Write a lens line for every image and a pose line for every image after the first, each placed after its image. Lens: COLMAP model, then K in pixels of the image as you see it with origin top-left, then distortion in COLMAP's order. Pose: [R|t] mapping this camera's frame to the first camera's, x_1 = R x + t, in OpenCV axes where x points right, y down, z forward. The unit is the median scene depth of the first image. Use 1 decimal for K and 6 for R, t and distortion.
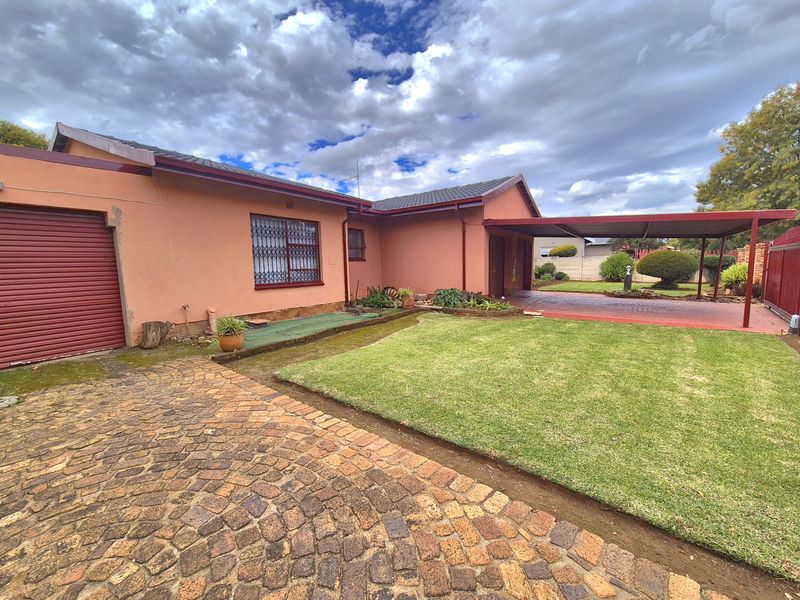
lens RADIAL K [[336.2, 0, 400.0], [0, 336.2, 300.0], [0, 0, 1]] dist [0.003174, 0.000792]
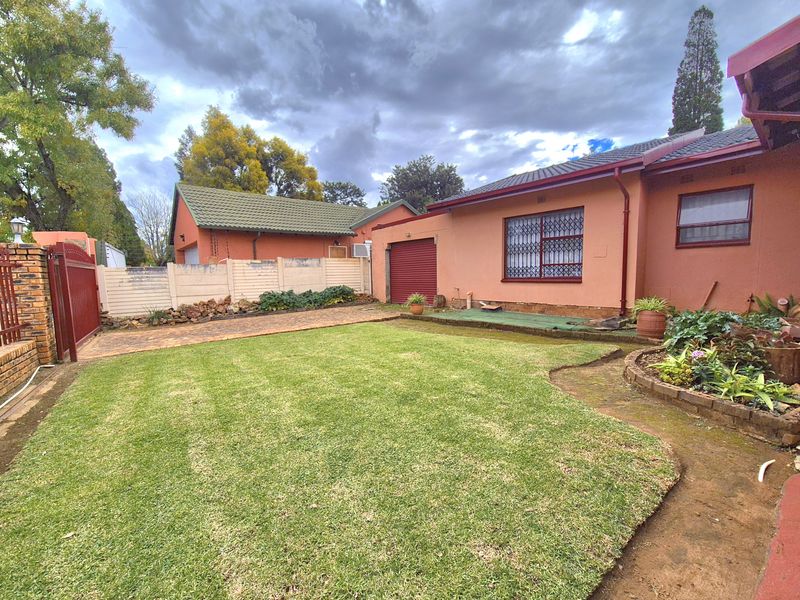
lens RADIAL K [[358.0, 0, 417.6], [0, 358.0, 317.0], [0, 0, 1]] dist [0.050136, 0.000404]
pose [[-0.226139, 0.147231, -0.962904, 0.823554], [-0.073787, 0.983082, 0.167645, -0.091569], [0.971296, 0.108961, -0.211450, 0.900804]]
